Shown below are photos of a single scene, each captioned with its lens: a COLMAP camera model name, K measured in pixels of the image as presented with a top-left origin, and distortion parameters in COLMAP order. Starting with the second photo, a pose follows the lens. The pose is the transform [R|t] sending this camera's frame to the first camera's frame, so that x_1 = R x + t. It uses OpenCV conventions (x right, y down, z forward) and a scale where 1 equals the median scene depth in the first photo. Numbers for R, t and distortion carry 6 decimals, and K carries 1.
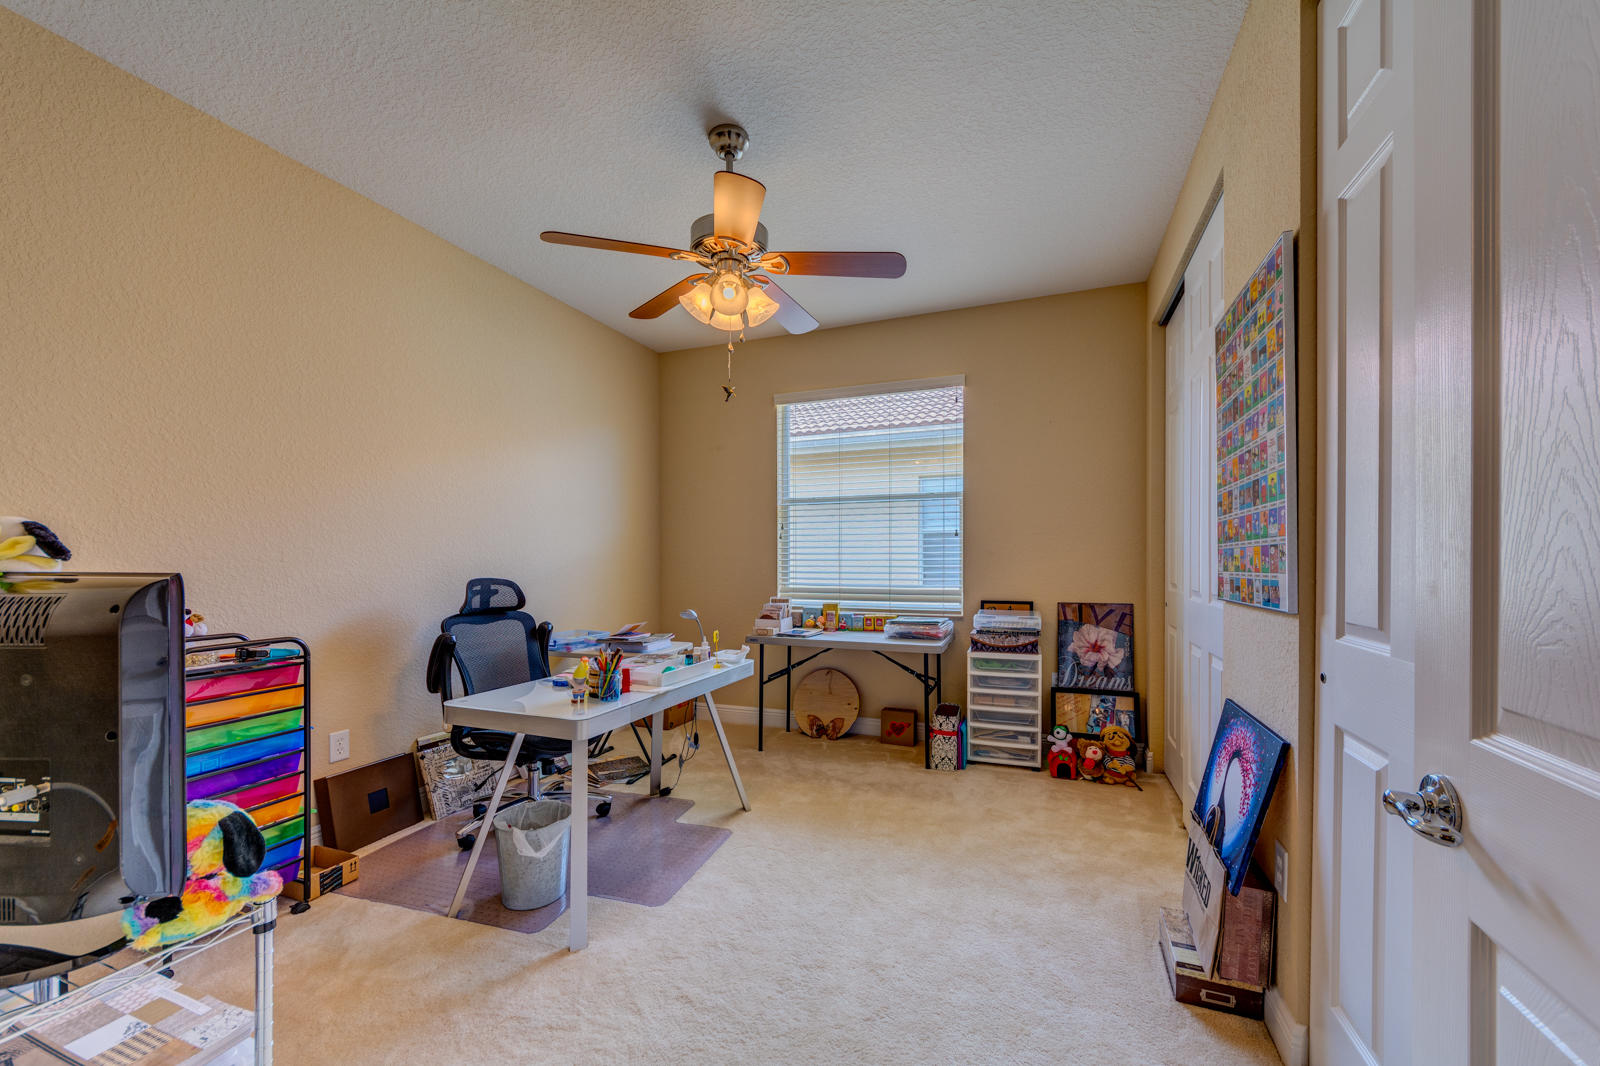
lens RADIAL K [[605.8, 0, 803.3], [0, 605.8, 547.1], [0, 0, 1]] dist [-0.003120, 0.001318]
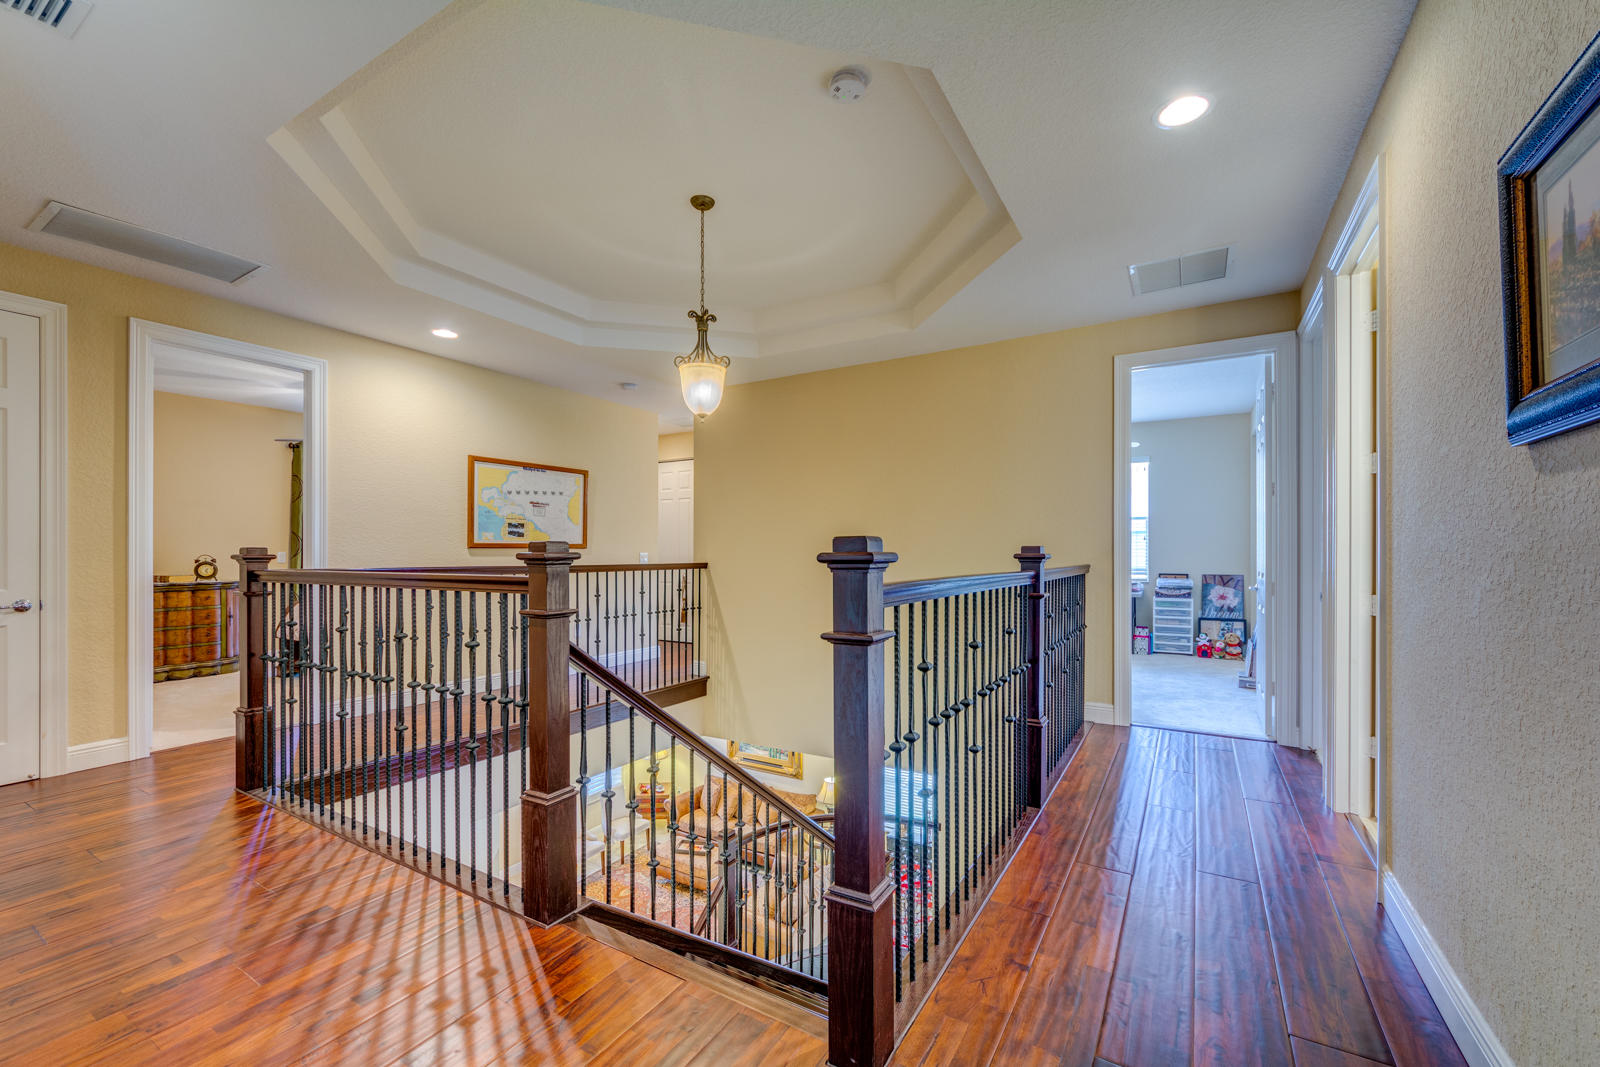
lens RADIAL K [[651.4, 0, 802.7], [0, 651.4, 542.7], [0, 0, 1]] dist [-0.008251, -0.000912]
pose [[0.985276, -0.002447, -0.170951, -0.507524], [0.002110, 0.999995, -0.002153, -0.007847], [0.170956, 0.001761, 0.985277, -1.329185]]
